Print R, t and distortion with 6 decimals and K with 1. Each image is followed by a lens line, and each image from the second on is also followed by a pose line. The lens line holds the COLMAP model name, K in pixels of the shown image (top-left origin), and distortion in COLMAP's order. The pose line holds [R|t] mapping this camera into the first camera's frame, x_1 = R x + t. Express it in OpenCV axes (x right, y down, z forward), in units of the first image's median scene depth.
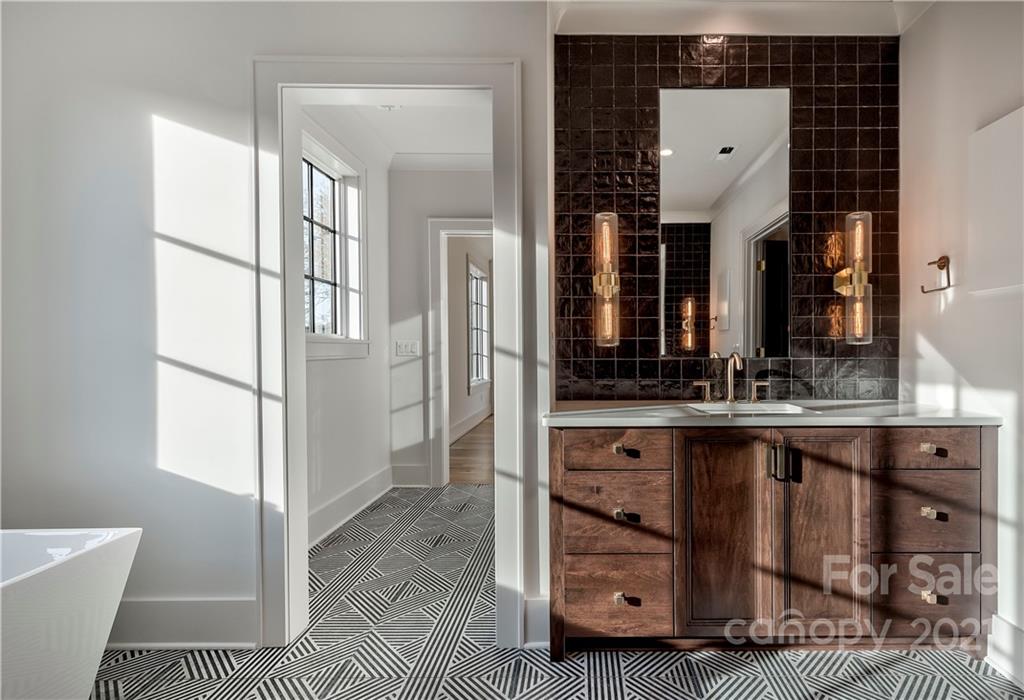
lens RADIAL K [[497.9, 0, 513.2], [0, 497.9, 348.8], [0, 0, 1]] dist [-0.001218, 0.000293]
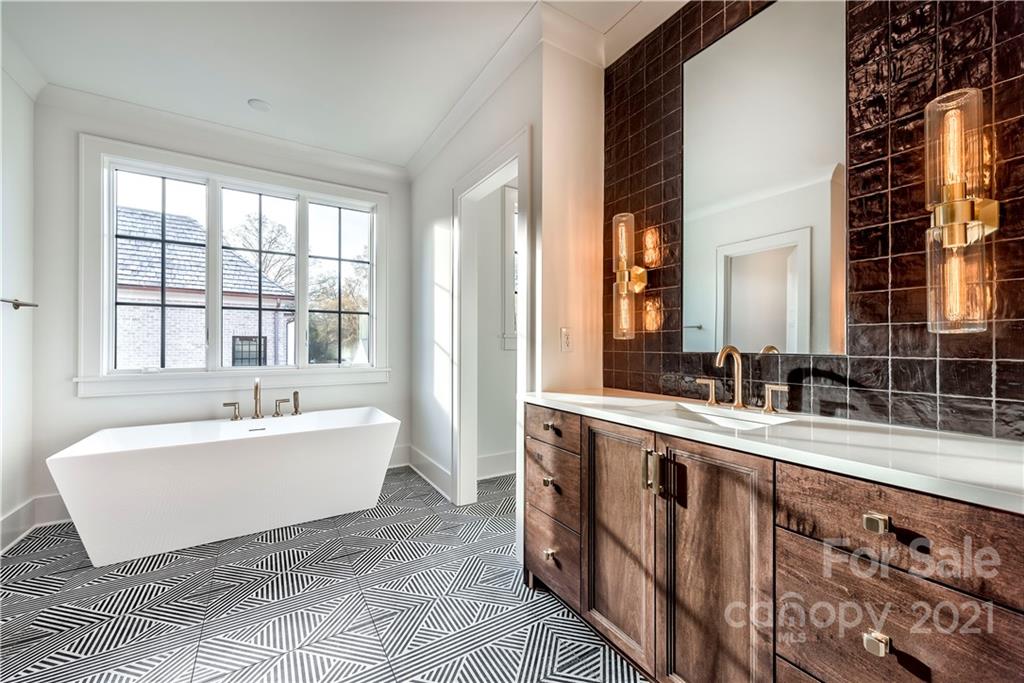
lens RADIAL K [[400.8, 0, 513.1], [0, 400.8, 343.0], [0, 0, 1]] dist [-0.000933, -0.001011]
pose [[0.539346, 0.002498, -0.842081, 0.786831], [-0.010600, 0.999937, -0.003822, 0.008714], [0.842018, 0.010987, 0.539338, 0.344719]]
